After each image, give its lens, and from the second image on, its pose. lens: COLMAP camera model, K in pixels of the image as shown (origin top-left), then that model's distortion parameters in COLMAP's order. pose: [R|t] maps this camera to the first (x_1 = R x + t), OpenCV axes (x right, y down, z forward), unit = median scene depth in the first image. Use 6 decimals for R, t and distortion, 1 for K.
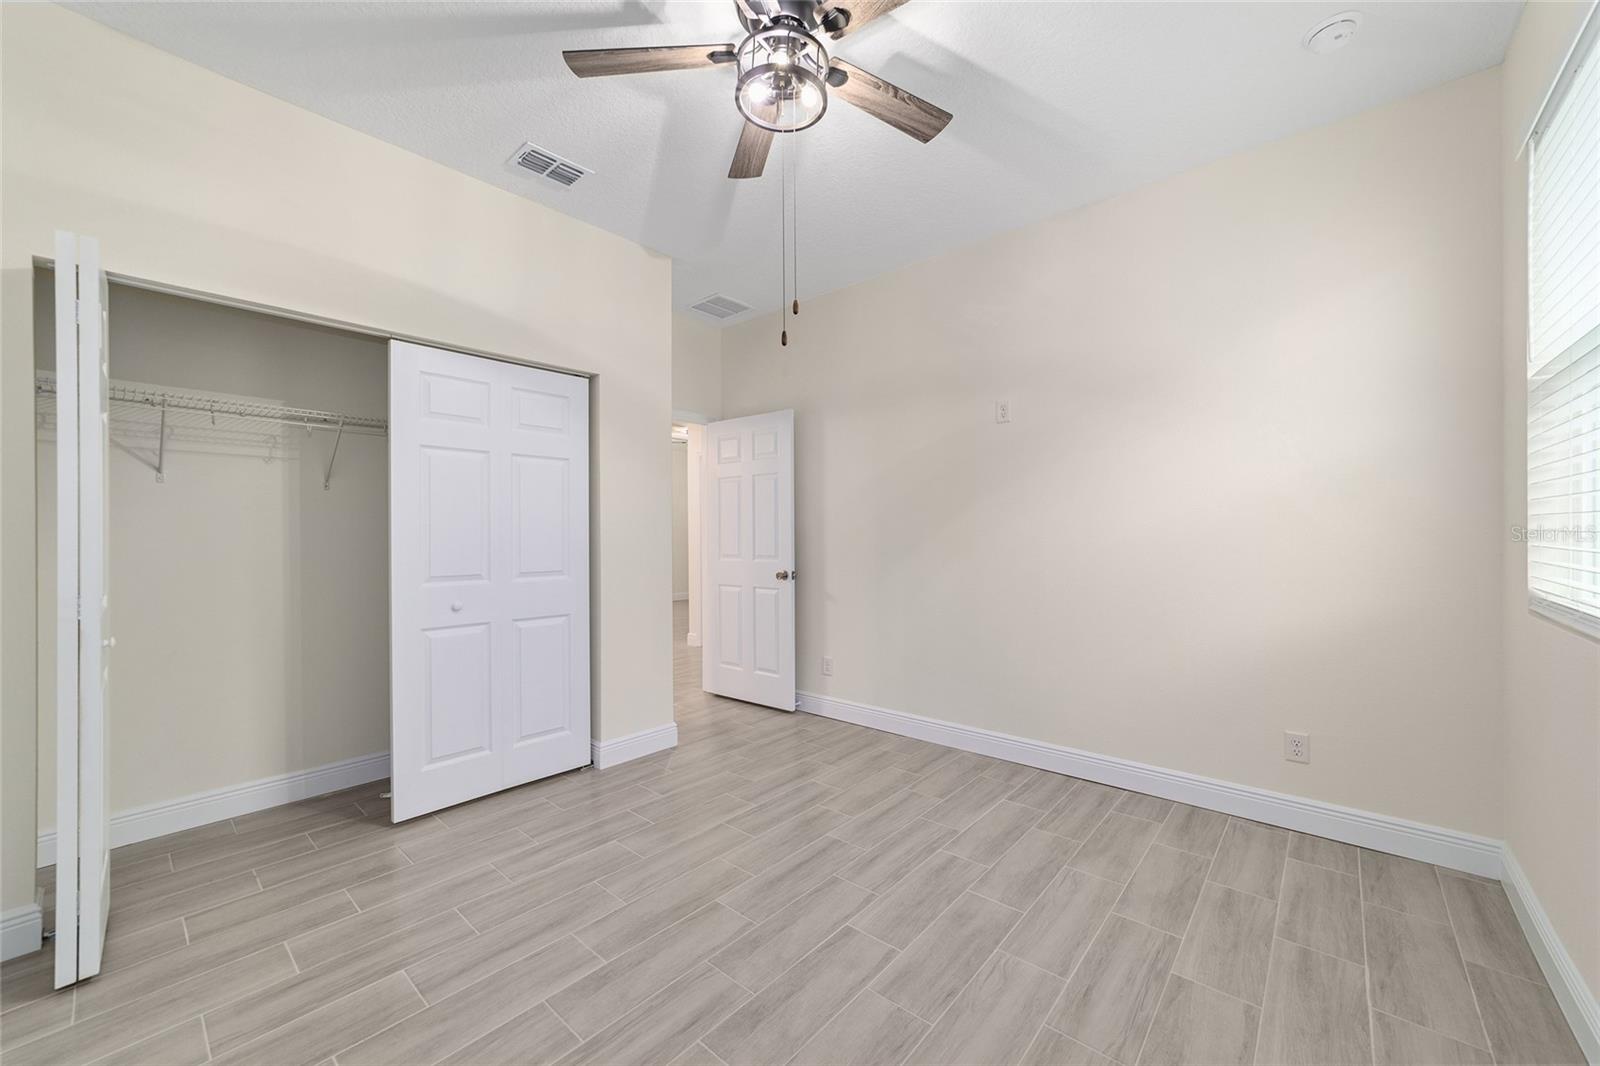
lens RADIAL K [[611.0, 0, 793.2], [0, 611.0, 528.4], [0, 0, 1]] dist [-0.009555, -0.000073]
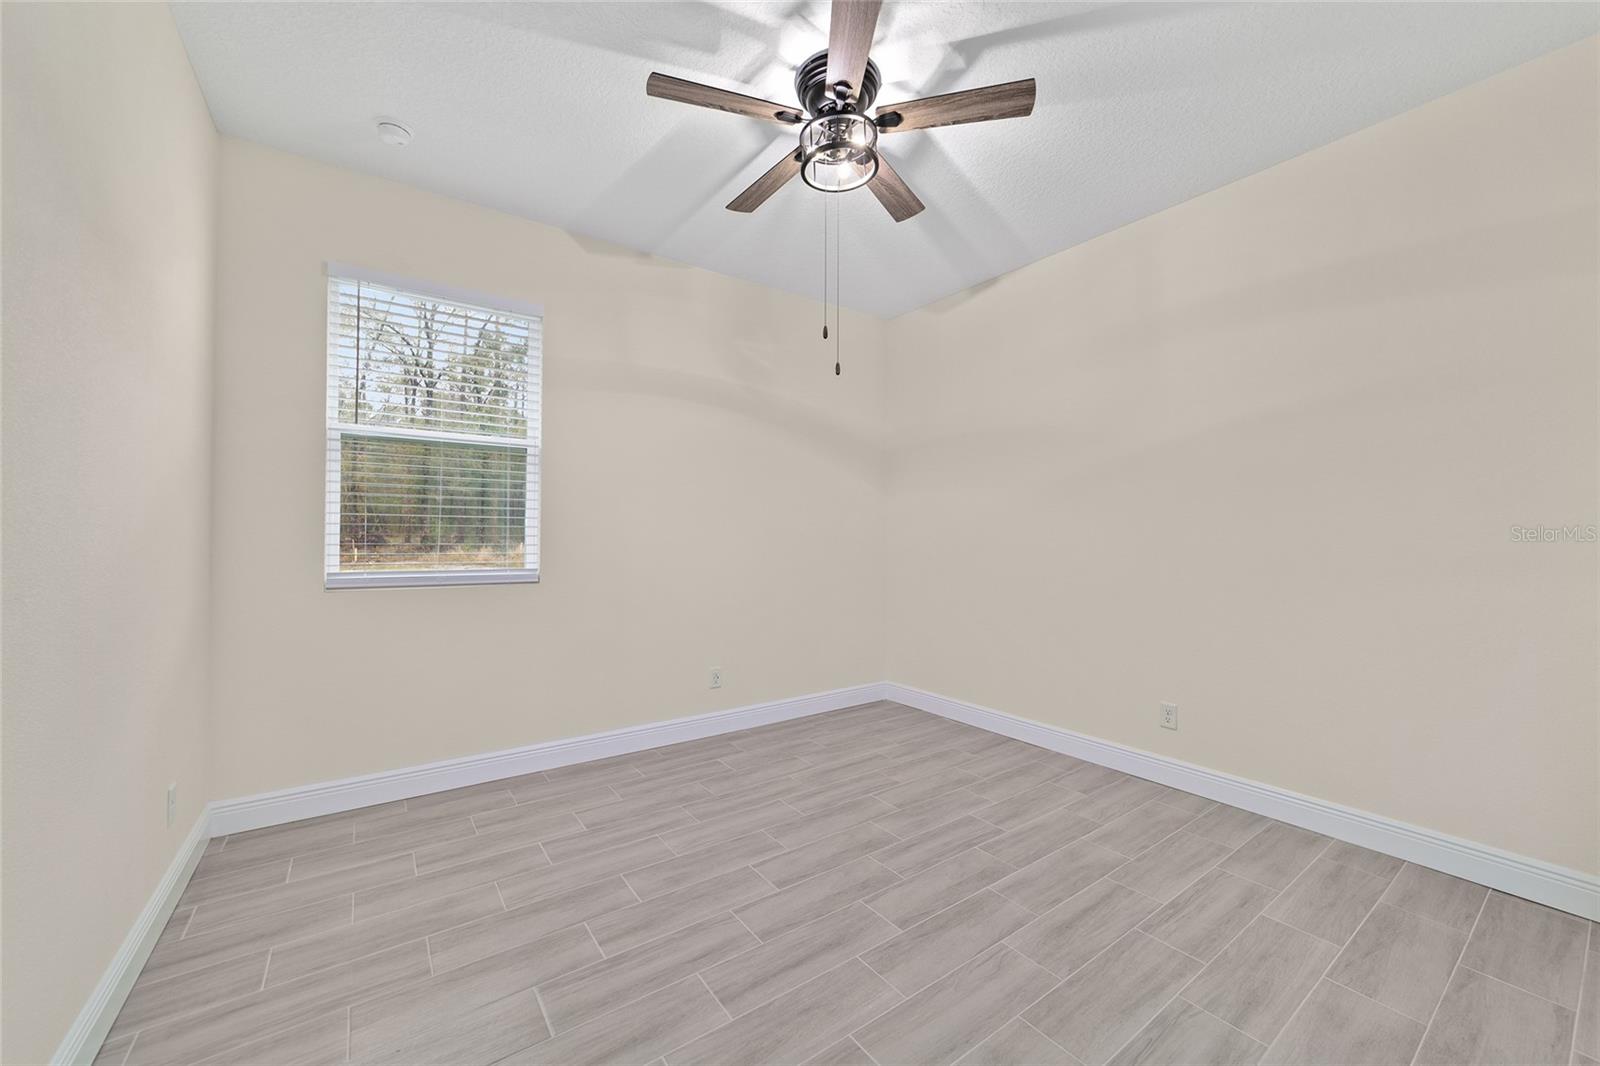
lens RADIAL K [[611.0, 0, 793.2], [0, 611.0, 528.4], [0, 0, 1]] dist [-0.009555, -0.000073]
pose [[-0.972055, 0.005354, 0.234693, -0.189272], [0.000679, 0.999800, -0.019997, 0.018684], [-0.234753, -0.019279, -0.971864, 1.983919]]
